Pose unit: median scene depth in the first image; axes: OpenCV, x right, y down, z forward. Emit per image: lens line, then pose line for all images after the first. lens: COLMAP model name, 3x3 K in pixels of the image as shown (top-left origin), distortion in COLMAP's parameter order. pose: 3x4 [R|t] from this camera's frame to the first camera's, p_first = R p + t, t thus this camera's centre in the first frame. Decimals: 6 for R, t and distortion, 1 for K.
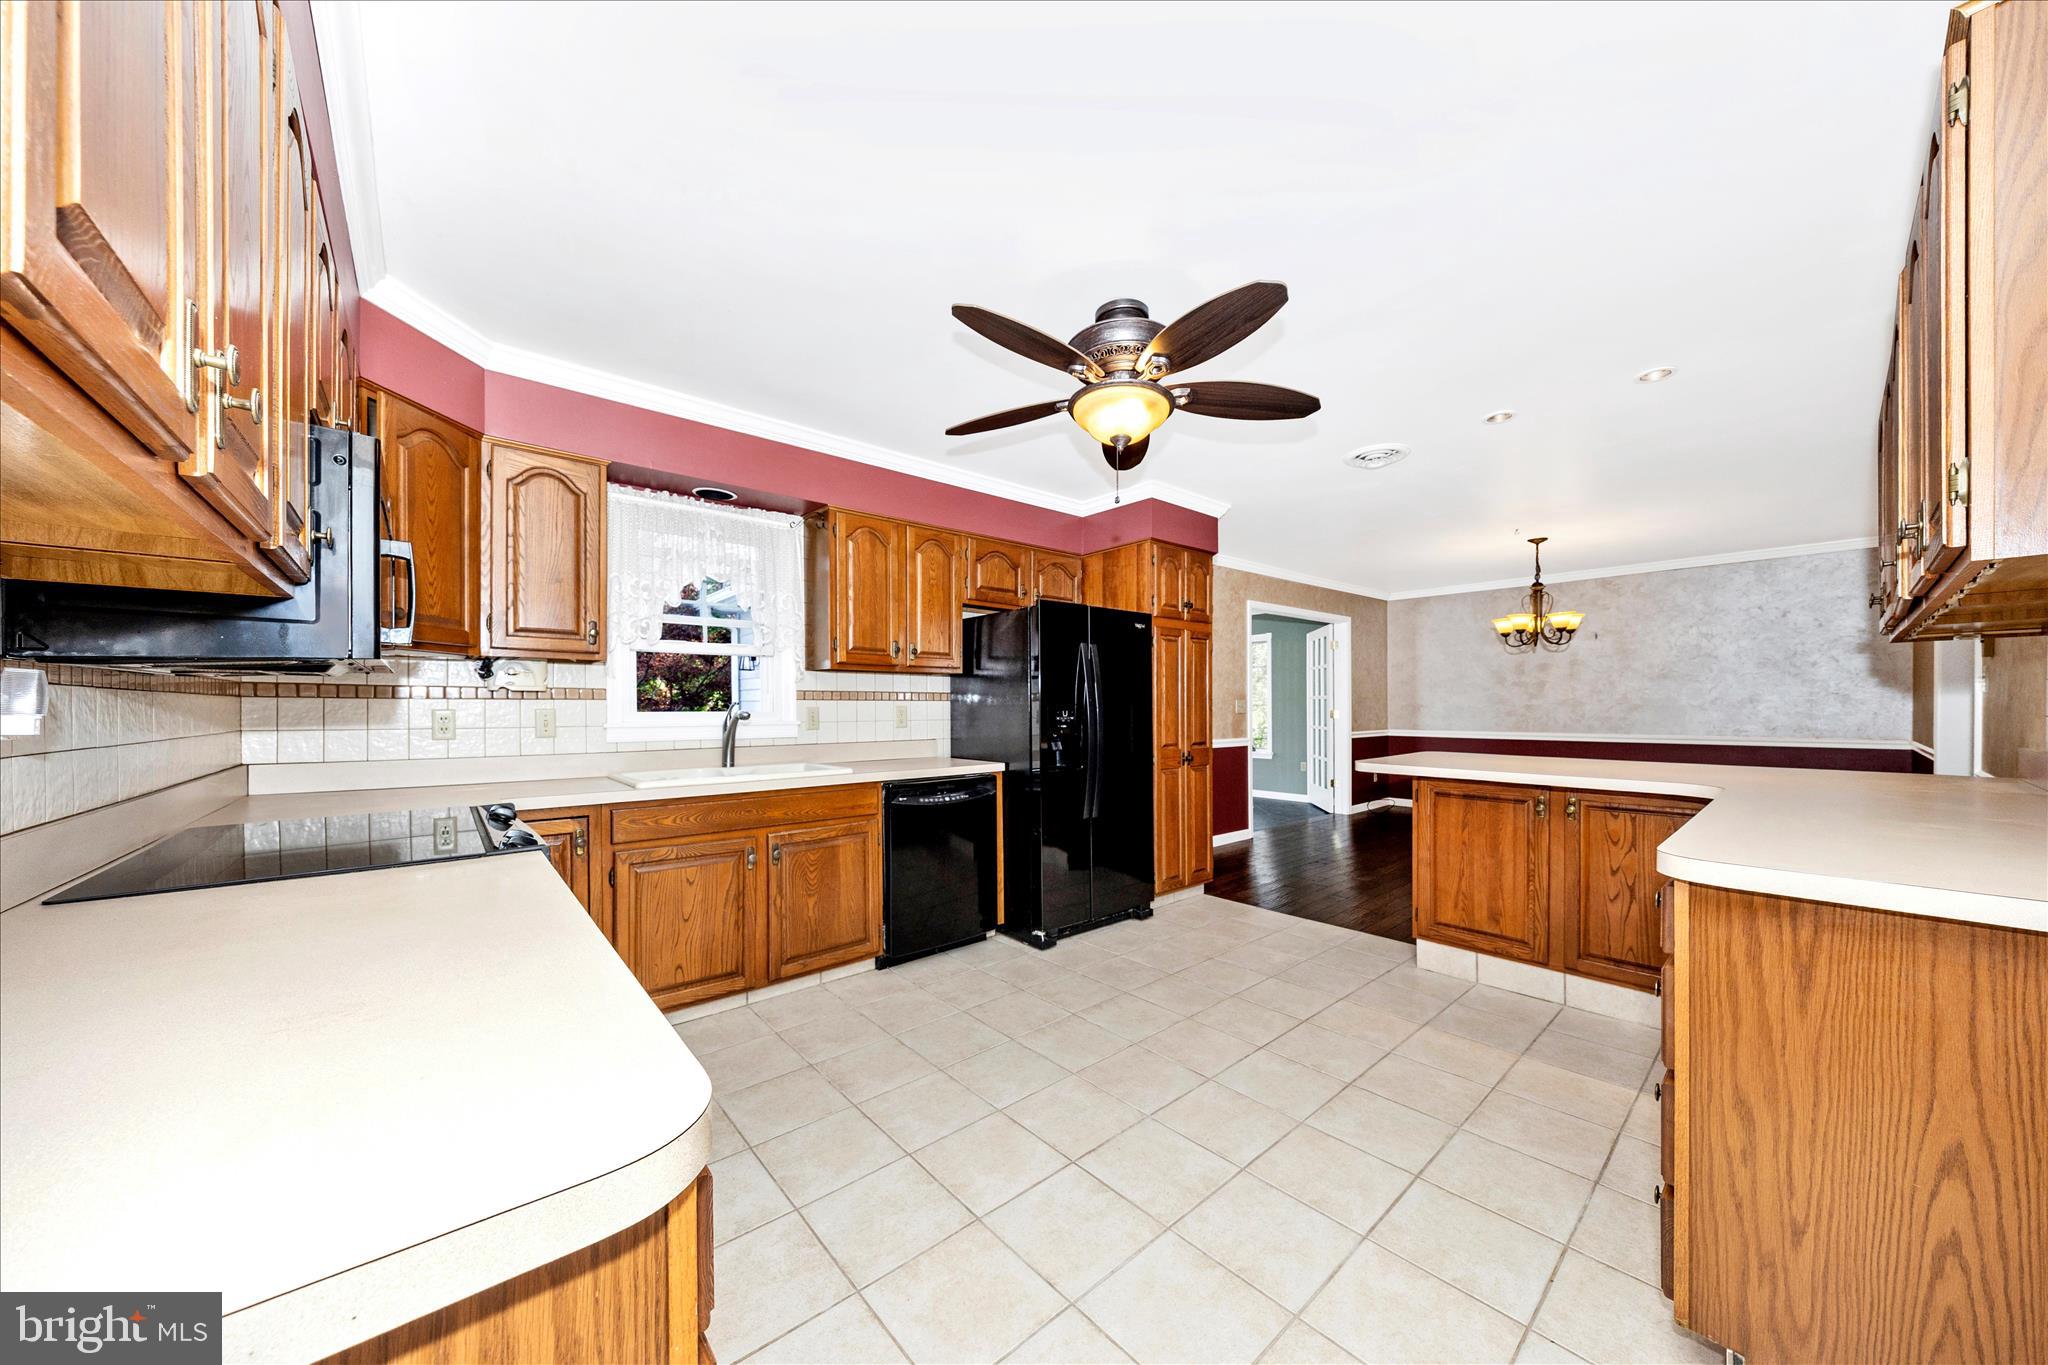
lens RADIAL K [[690.0, 0, 1019.9], [0, 690.0, 702.9], [0, 0, 1]] dist [-0.013497, 0.002356]
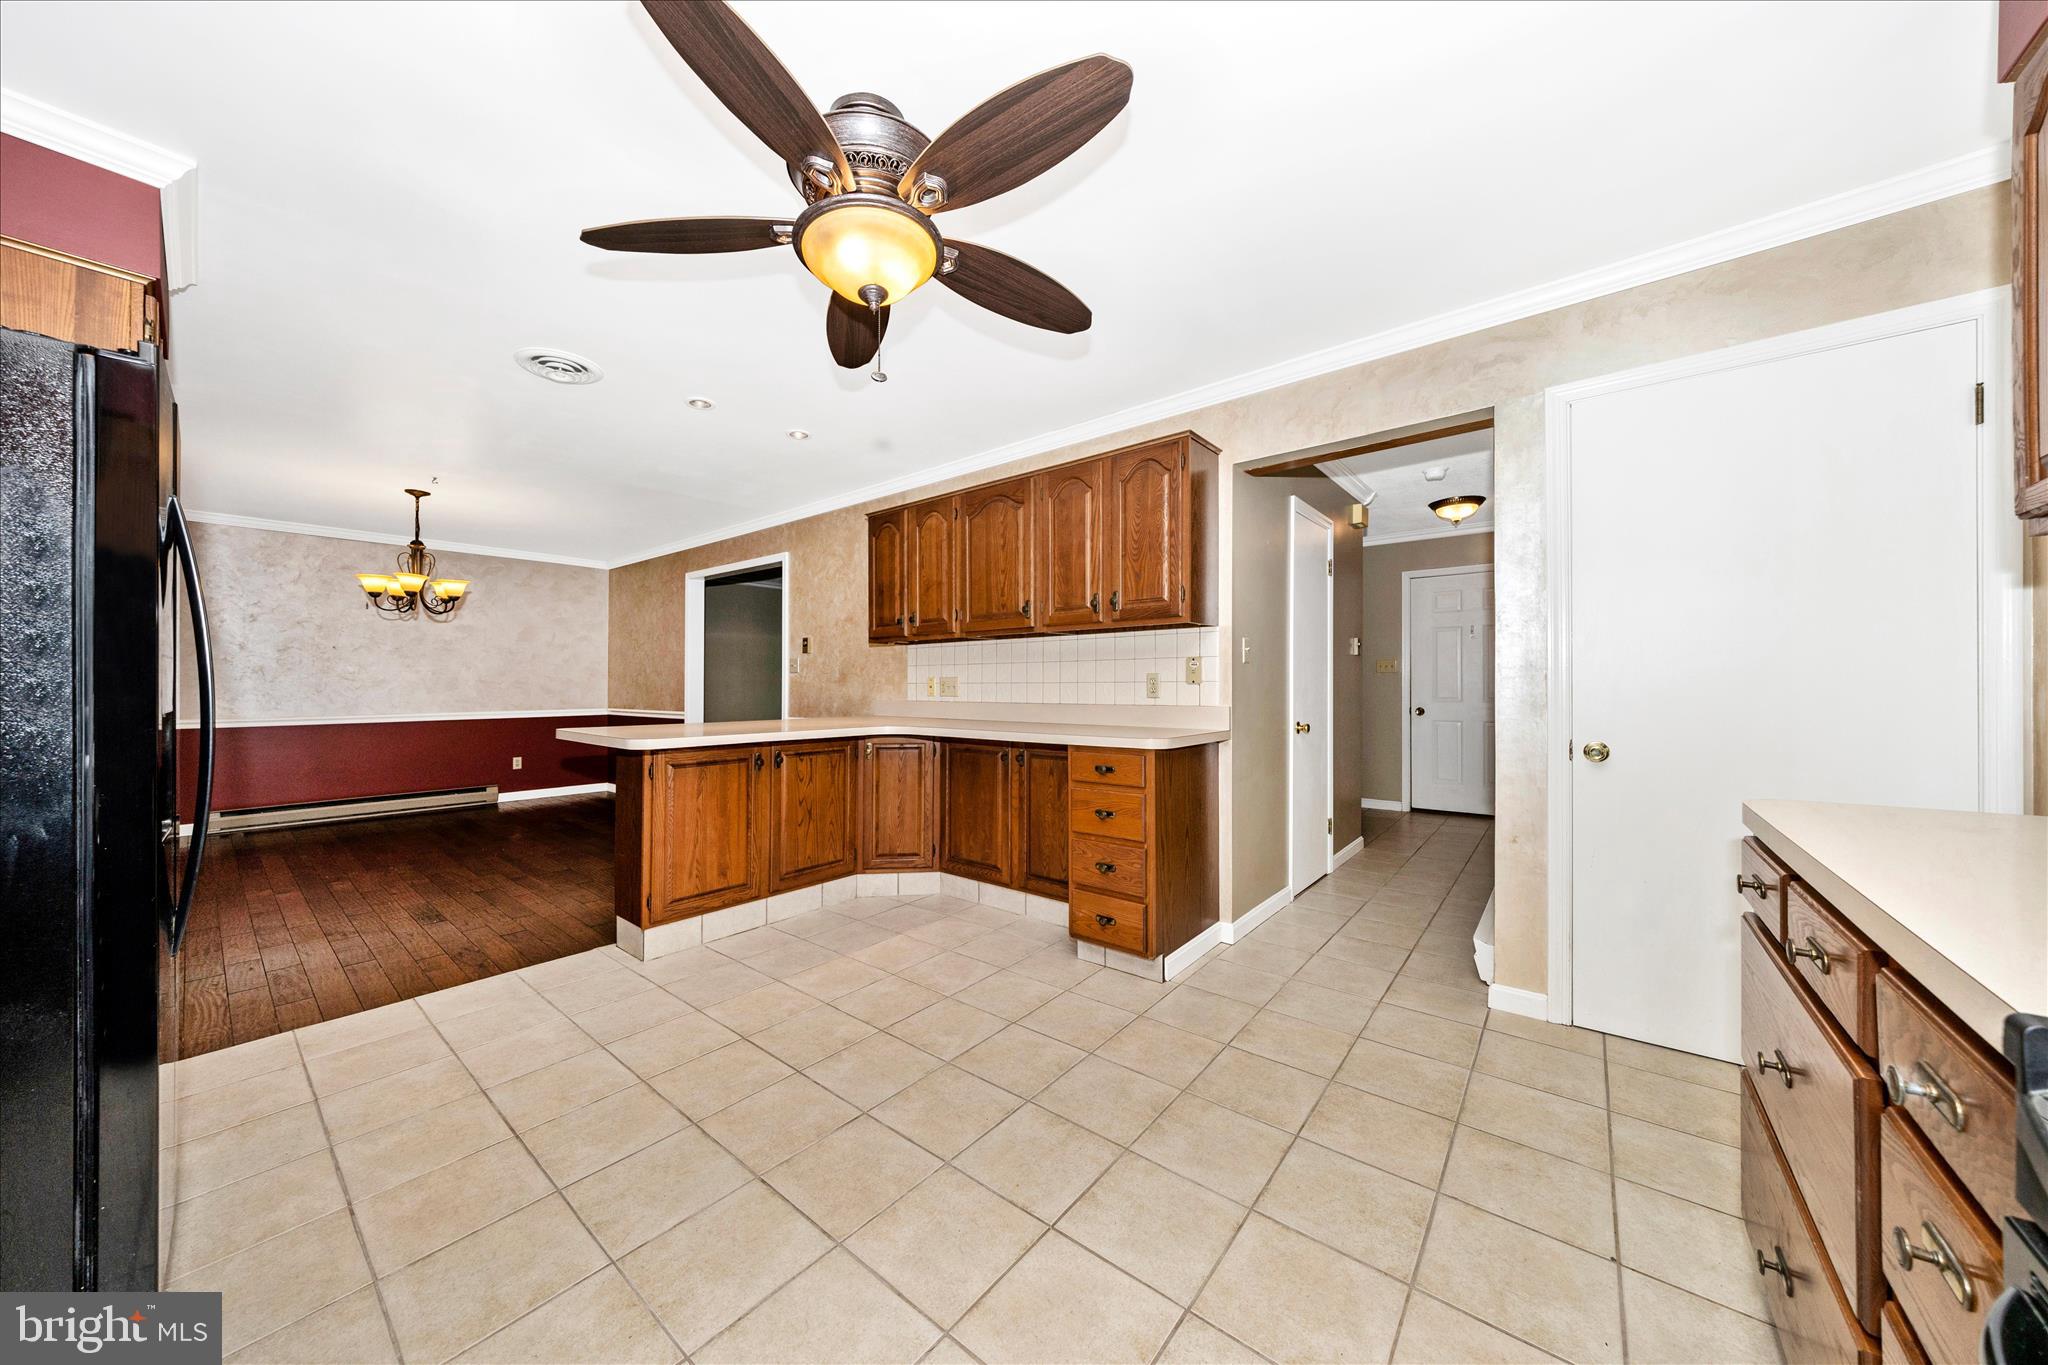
lens RADIAL K [[690.0, 0, 1015.5], [0, 690.0, 679.9], [0, 0, 1]] dist [-0.013497, 0.002356]
pose [[-0.181232, 0.008447, 0.983404, -0.430038], [0.003229, 0.999963, -0.007994, 0.020852], [-0.983435, 0.001727, -0.181253, 0.711851]]
